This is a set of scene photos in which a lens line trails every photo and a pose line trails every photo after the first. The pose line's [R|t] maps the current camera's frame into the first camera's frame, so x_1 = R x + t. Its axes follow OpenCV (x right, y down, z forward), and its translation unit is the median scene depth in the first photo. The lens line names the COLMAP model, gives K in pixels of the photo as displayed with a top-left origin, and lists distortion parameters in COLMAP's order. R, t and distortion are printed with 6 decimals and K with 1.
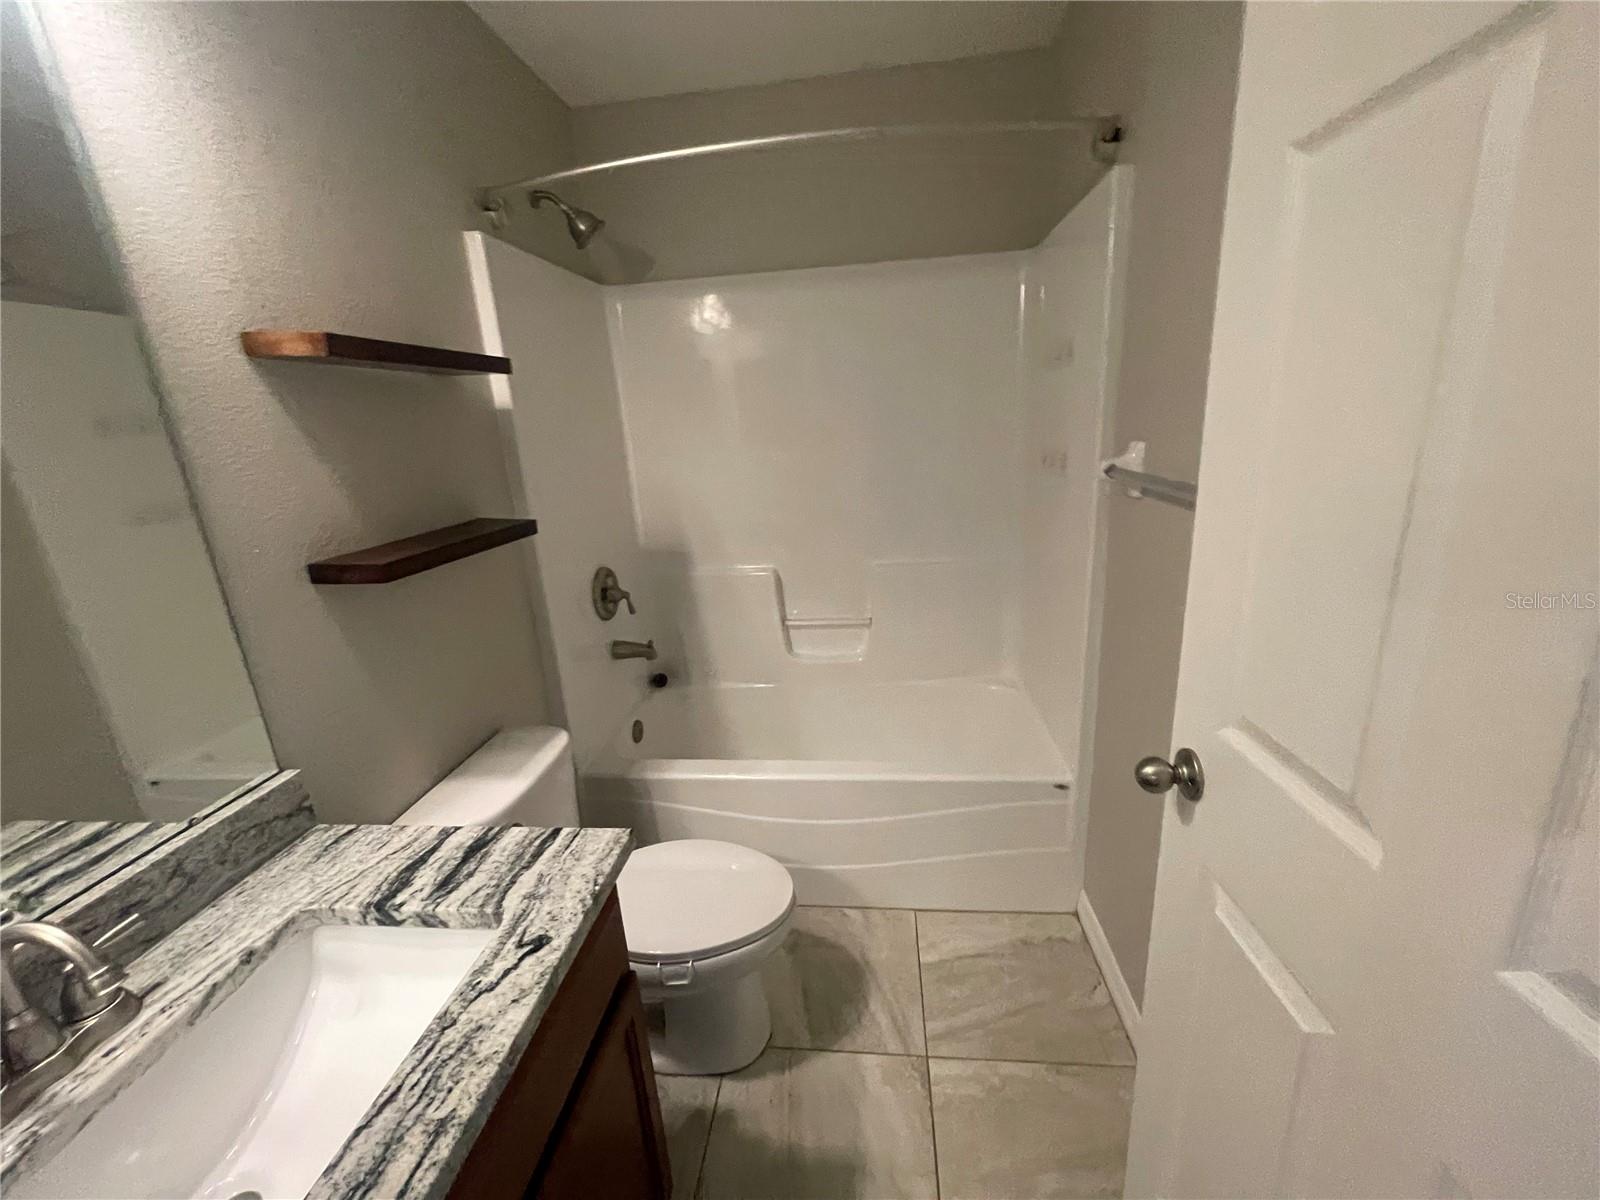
lens RADIAL K [[644.2, 0, 800.4], [0, 644.2, 602.3], [0, 0, 1]] dist [0.002435, 0.000631]
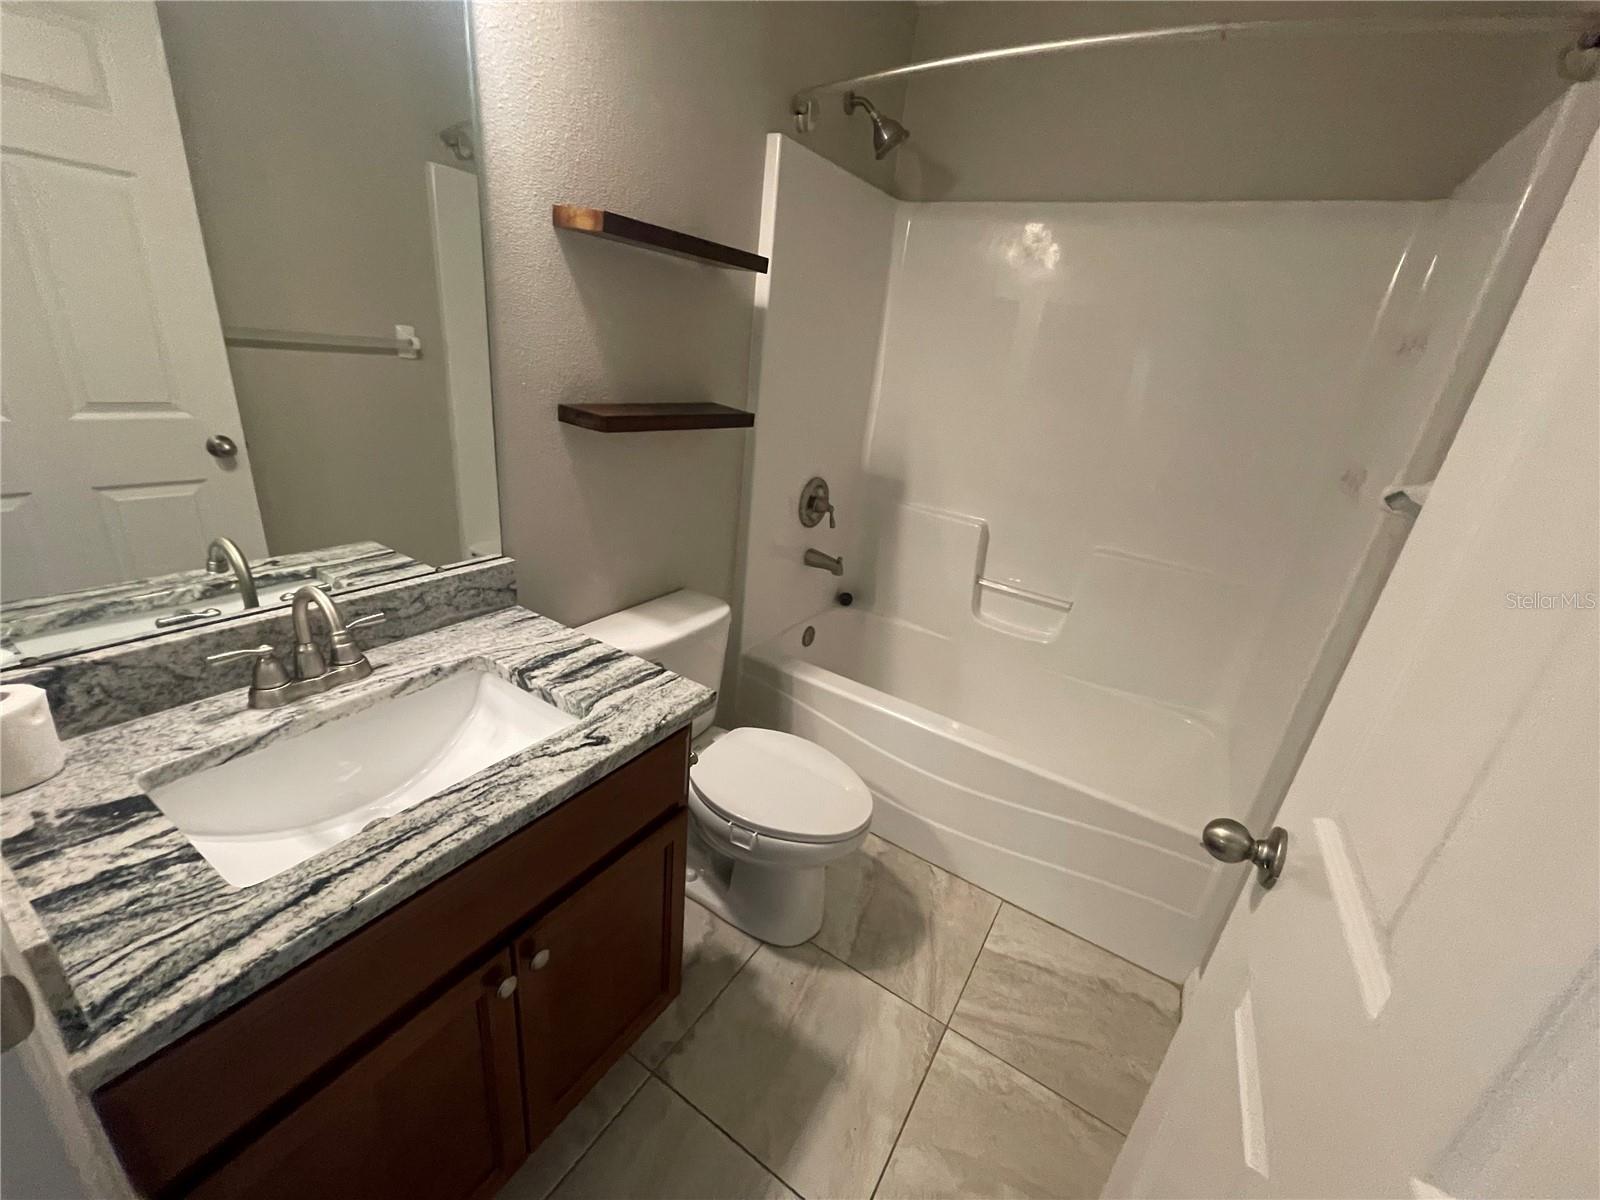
lens RADIAL K [[645.9, 0, 803.1], [0, 645.9, 602.0], [0, 0, 1]] dist [-0.002584, 0.000417]
pose [[0.887397, 0.304937, -0.345745, 0.209119], [-0.273924, 0.952004, 0.136581, 0.005219], [0.370799, -0.026494, 0.928335, 0.012123]]
